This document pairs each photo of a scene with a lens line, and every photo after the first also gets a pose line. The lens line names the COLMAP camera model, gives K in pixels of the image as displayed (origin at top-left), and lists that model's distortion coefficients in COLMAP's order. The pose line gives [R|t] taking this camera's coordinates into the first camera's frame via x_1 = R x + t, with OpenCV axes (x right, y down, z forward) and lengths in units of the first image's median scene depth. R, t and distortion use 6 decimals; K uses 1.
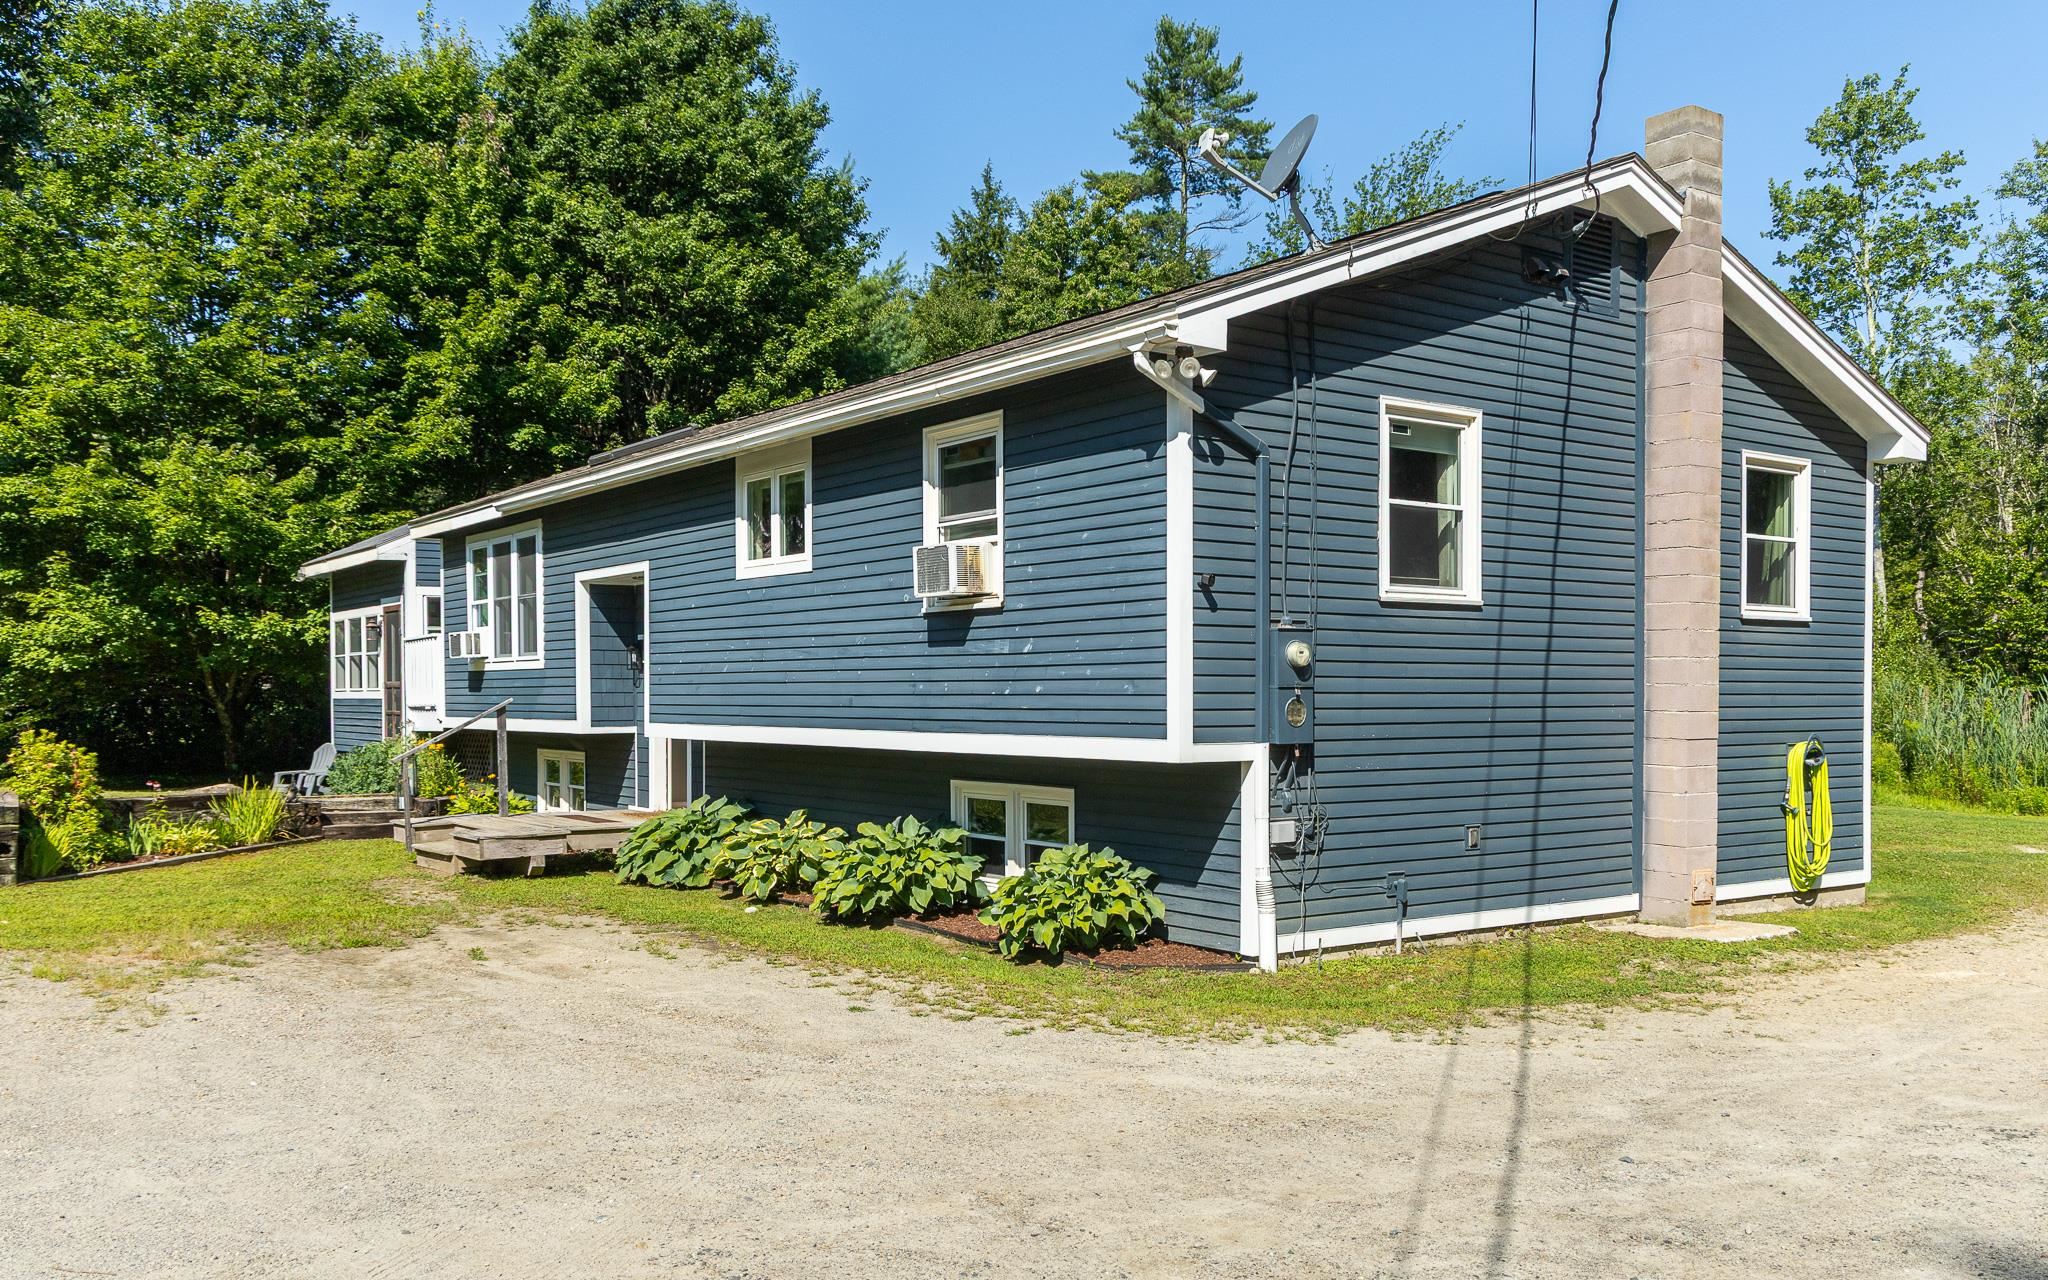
lens RADIAL K [[1709.1, 0, 1025.6], [0, 1709.1, 723.1], [0, 0, 1]] dist [0.005206, -0.000865]
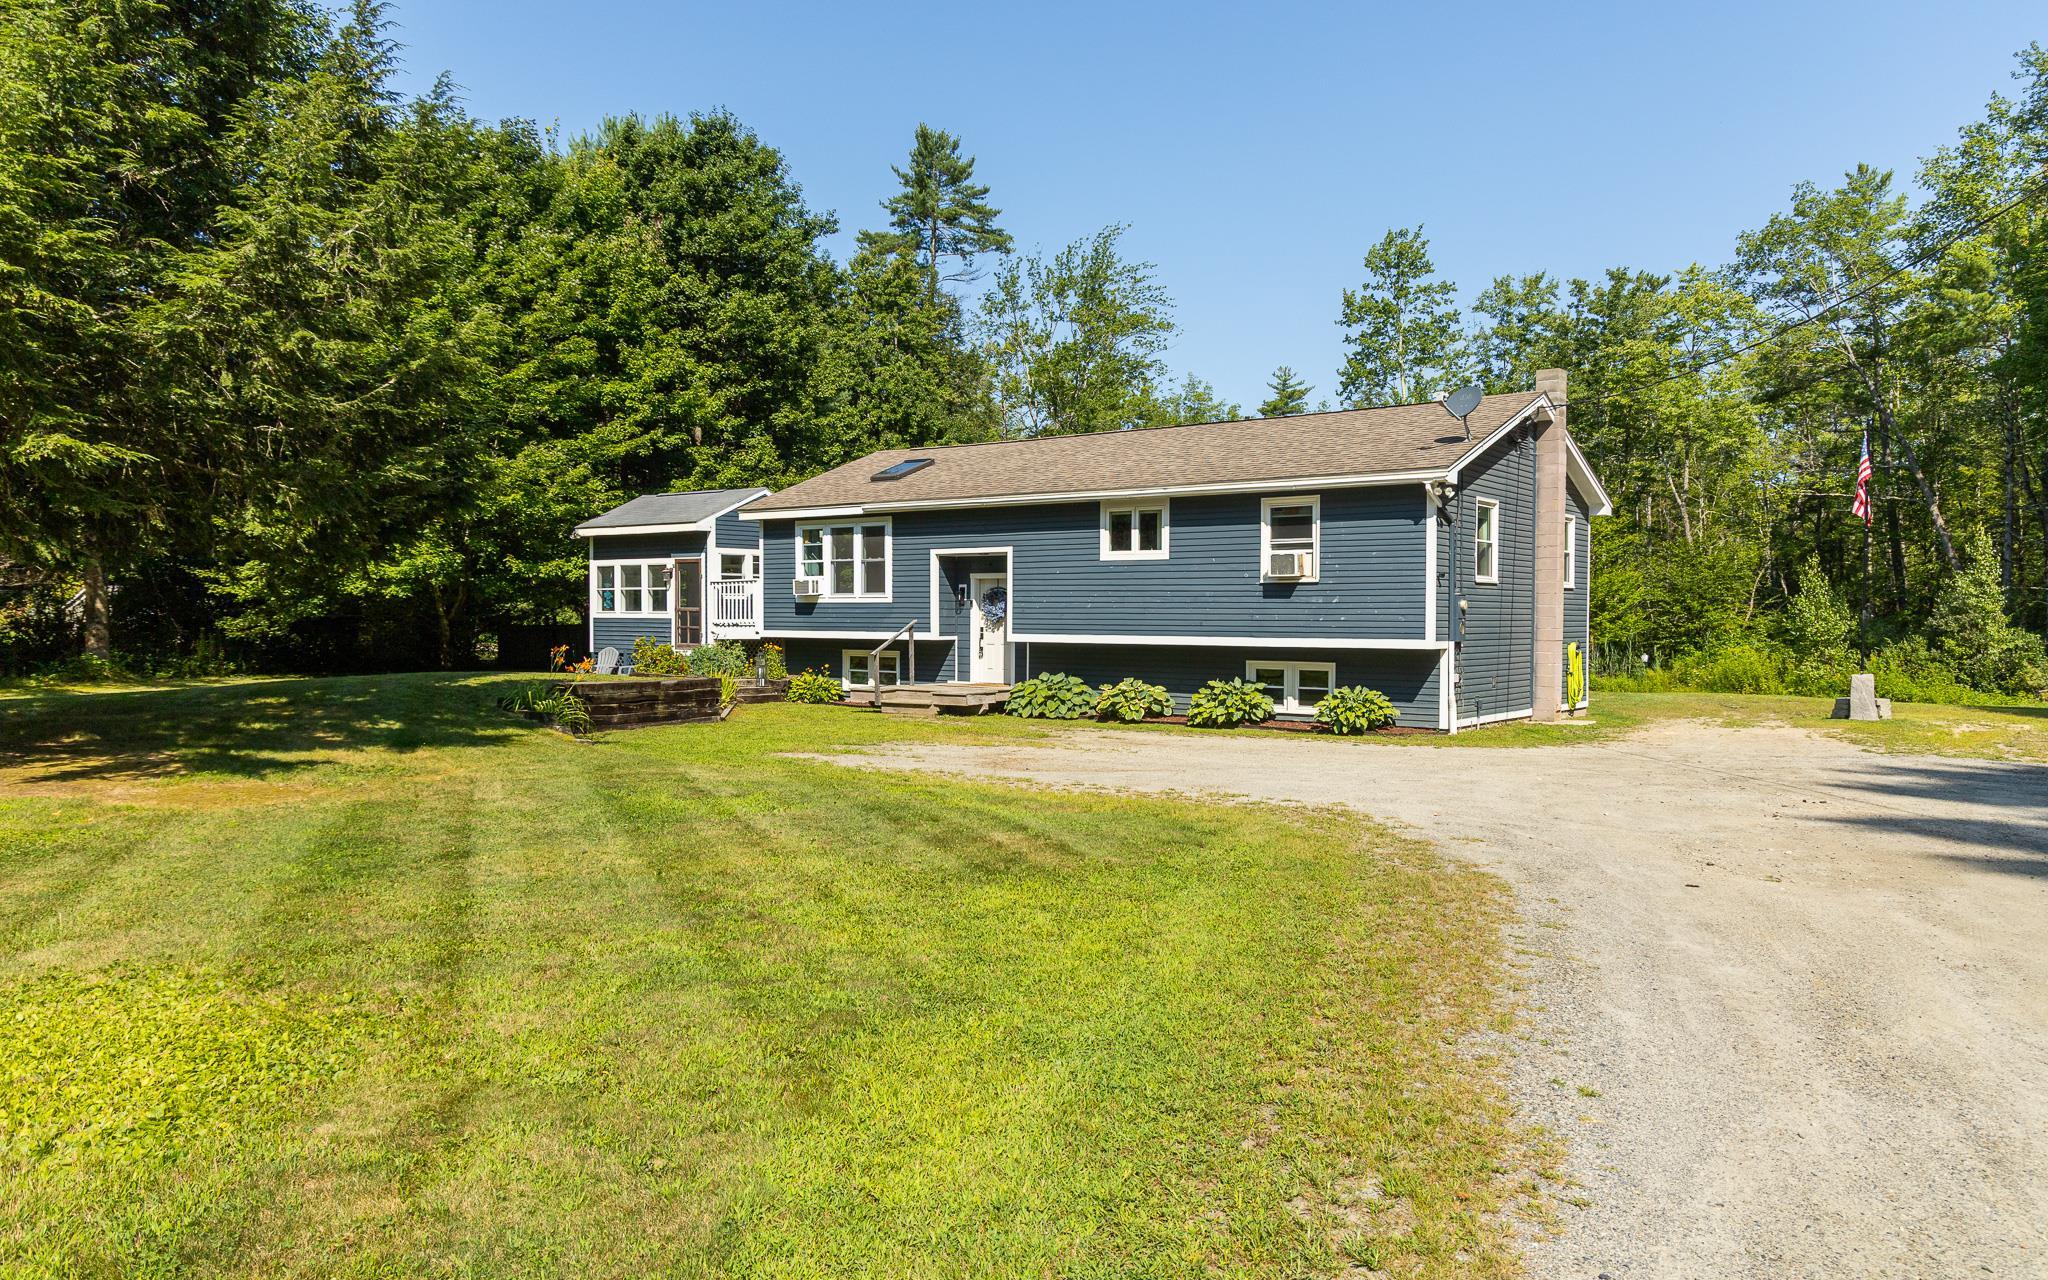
lens RADIAL K [[1421.9, 0, 1025.2], [0, 1421.9, 658.5], [0, 0, 1]] dist [0.002574, -0.000213]
pose [[0.956742, -0.004148, 0.290908, -0.605647], [-0.000339, 0.999882, 0.015374, 0.002929], [-0.290937, -0.014807, 0.956628, -0.448227]]
